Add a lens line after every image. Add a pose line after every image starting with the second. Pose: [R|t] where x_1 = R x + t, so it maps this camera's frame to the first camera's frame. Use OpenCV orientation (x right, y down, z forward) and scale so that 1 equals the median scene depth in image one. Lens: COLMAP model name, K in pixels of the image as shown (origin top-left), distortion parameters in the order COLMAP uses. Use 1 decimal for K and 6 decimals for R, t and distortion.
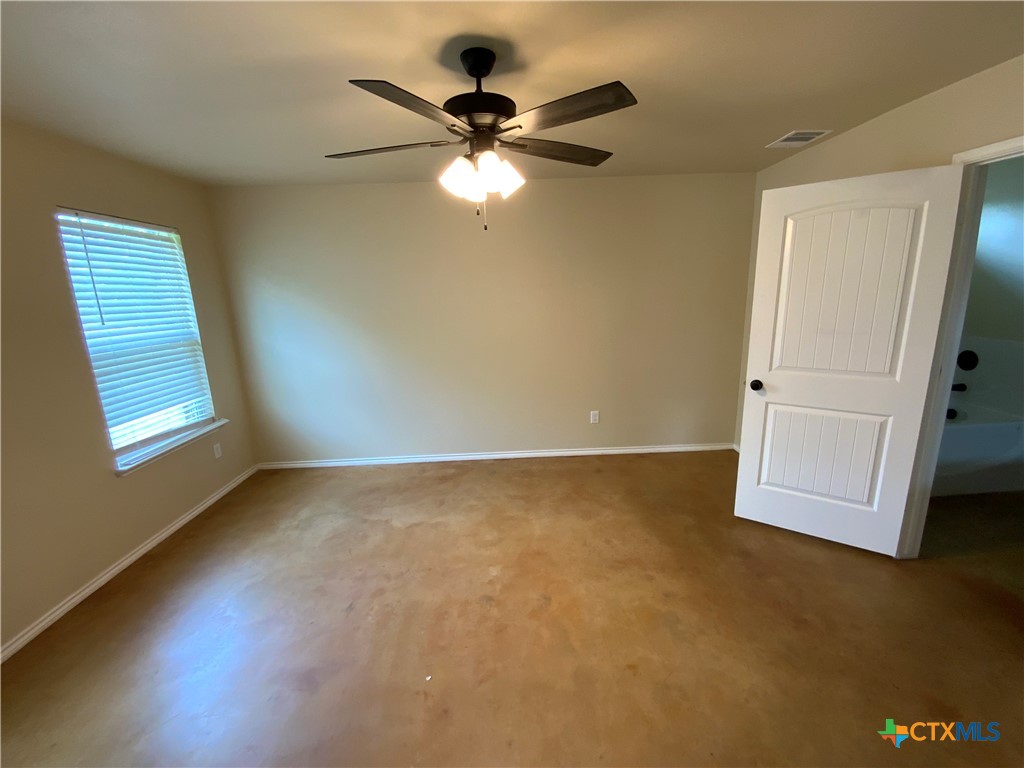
lens RADIAL K [[412.6, 0, 511.4], [0, 412.6, 382.7], [0, 0, 1]] dist [0.031661, -0.023454]
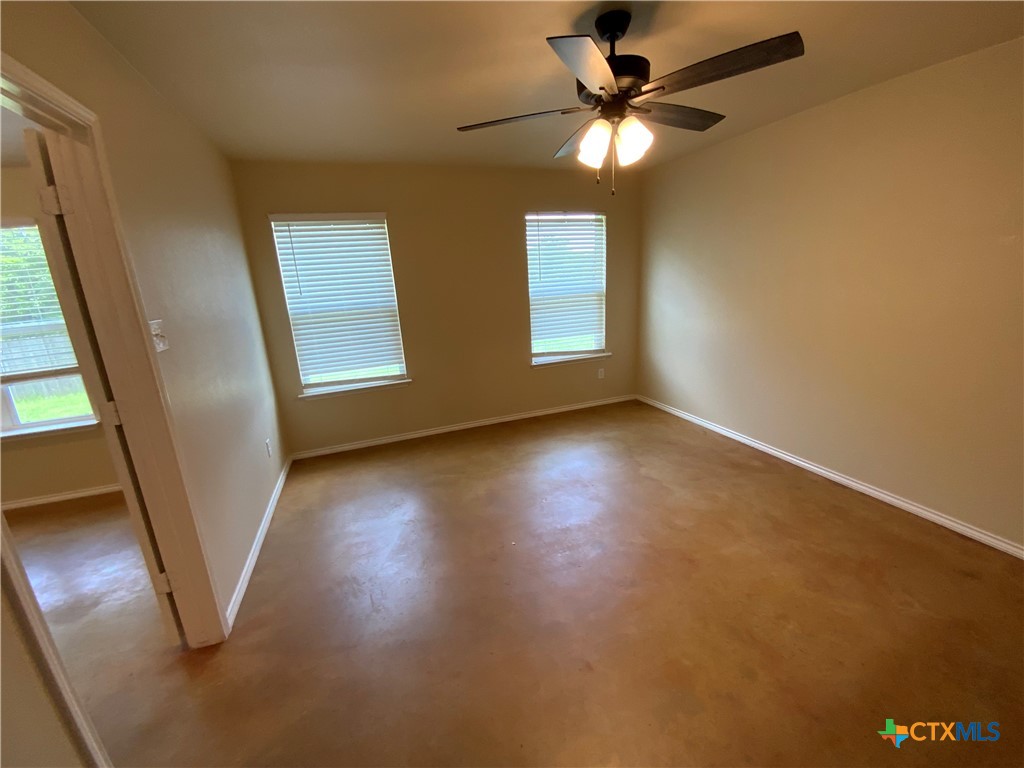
lens RADIAL K [[412.6, 0, 511.4], [0, 412.6, 382.7], [0, 0, 1]] dist [0.031661, -0.023454]
pose [[0.322769, 0.254370, -0.911656, 0.513714], [-0.160056, 0.964006, 0.212309, -0.058280], [0.932846, 0.077390, 0.351865, 0.251471]]
